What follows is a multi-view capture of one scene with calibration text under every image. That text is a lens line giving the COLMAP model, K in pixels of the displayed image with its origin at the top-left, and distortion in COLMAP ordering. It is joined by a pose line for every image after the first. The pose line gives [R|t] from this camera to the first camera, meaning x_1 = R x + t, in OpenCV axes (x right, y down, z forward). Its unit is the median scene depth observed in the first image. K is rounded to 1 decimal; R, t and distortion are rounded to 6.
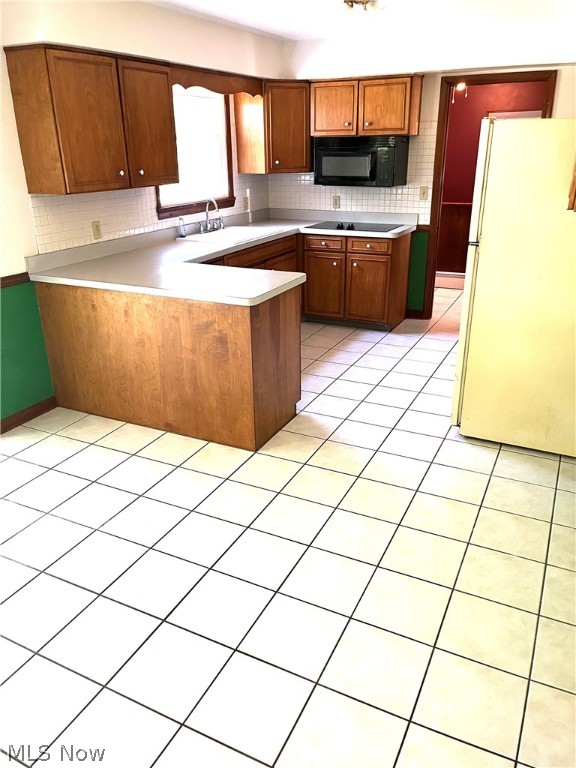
lens RADIAL K [[584.2, 0, 288.0], [0, 584.2, 384.0], [0, 0, 1]] dist [0.042107, -0.065349]
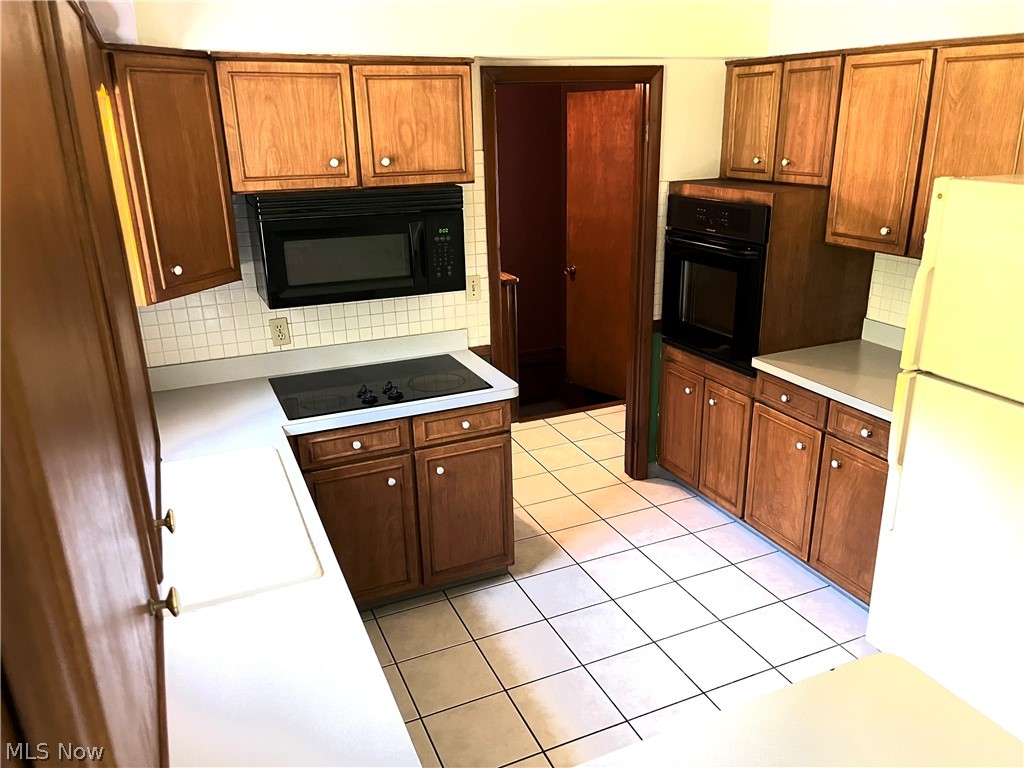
lens RADIAL K [[779.0, 0, 520.0], [0, 779.0, 381.3], [0, 0, 1]] dist [0.042107, -0.065349]
pose [[0.626102, -0.247149, 0.739536, -0.262587], [0.303590, 0.950864, 0.060750, -0.284829], [-0.718213, 0.186480, 0.670370, 0.555477]]
